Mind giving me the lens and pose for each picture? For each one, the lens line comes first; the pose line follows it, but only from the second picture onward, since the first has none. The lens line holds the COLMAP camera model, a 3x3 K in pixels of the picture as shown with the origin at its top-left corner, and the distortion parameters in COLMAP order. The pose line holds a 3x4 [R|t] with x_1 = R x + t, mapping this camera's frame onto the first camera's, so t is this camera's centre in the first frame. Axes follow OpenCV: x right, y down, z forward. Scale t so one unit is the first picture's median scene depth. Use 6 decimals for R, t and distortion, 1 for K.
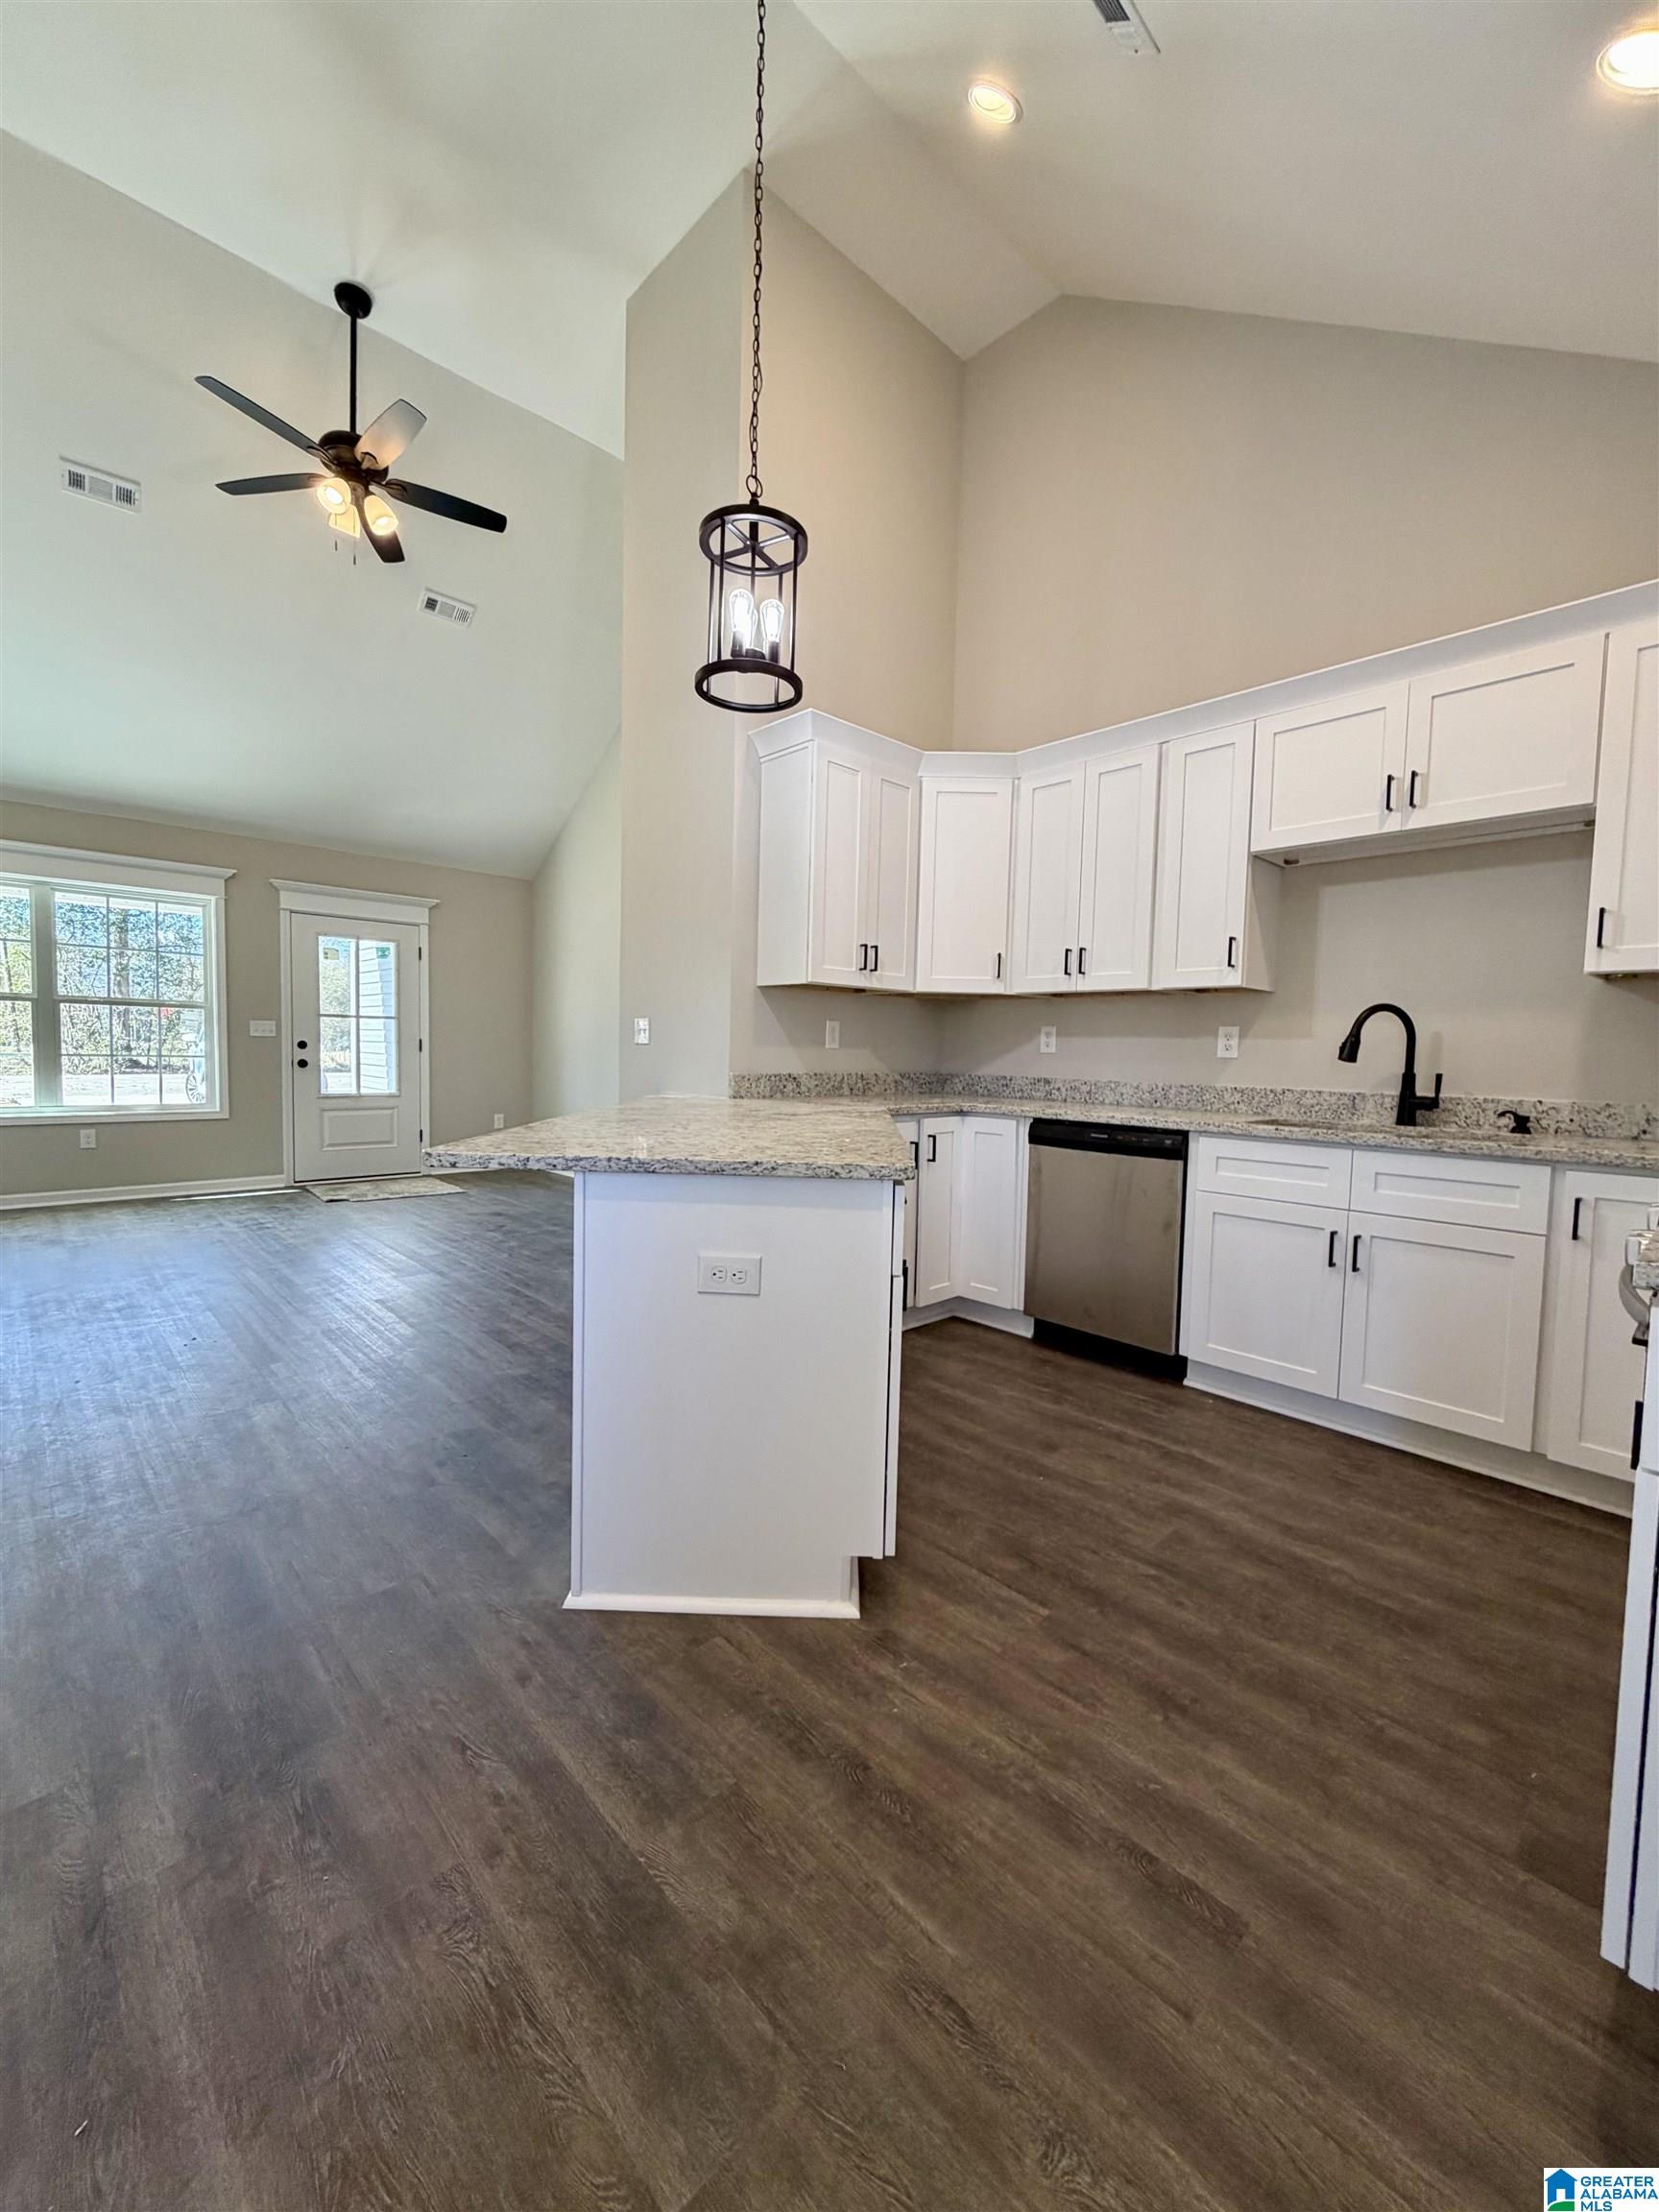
lens RADIAL K [[882.4, 0, 828.5], [0, 882.4, 1096.8], [0, 0, 1]] dist [-0.001375, -0.000460]
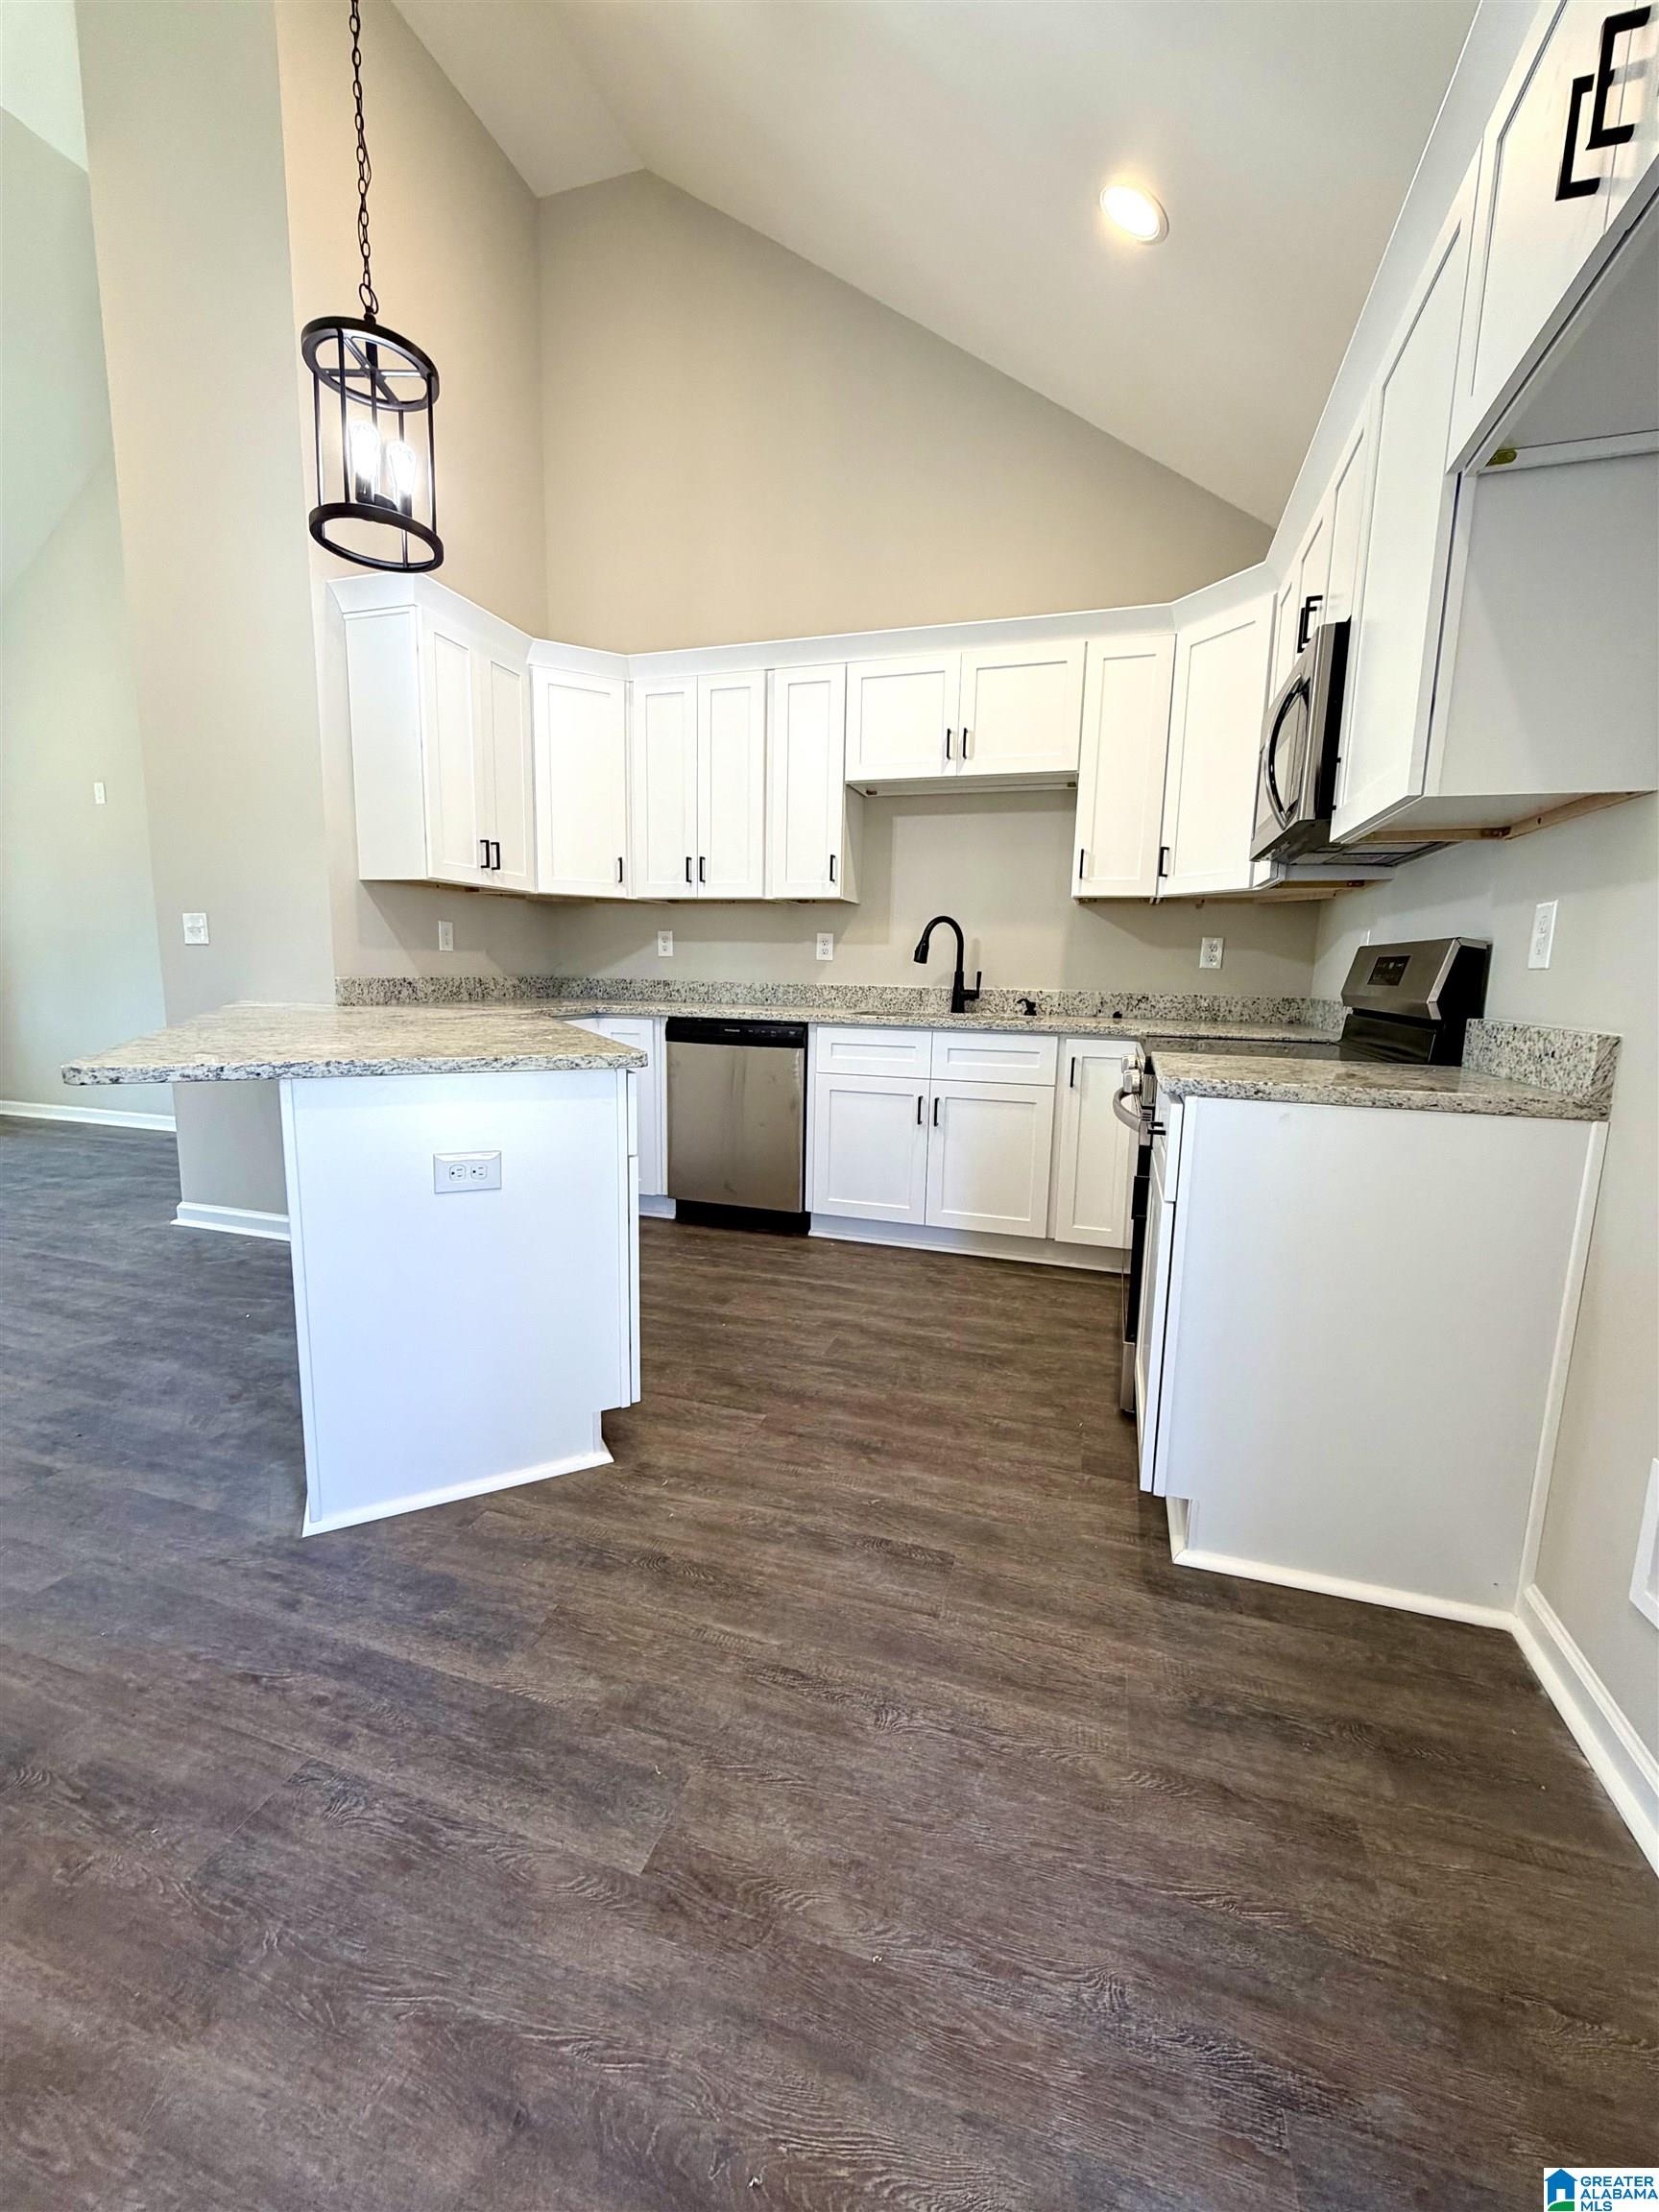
lens RADIAL K [[882.4, 0, 828.5], [0, 882.4, 1096.8], [0, 0, 1]] dist [-0.001375, -0.000460]
pose [[0.875194, -0.074067, 0.478069, -0.161893], [0.024753, 0.993772, 0.108651, 0.012157], [-0.483139, -0.083257, 0.871576, -0.049190]]
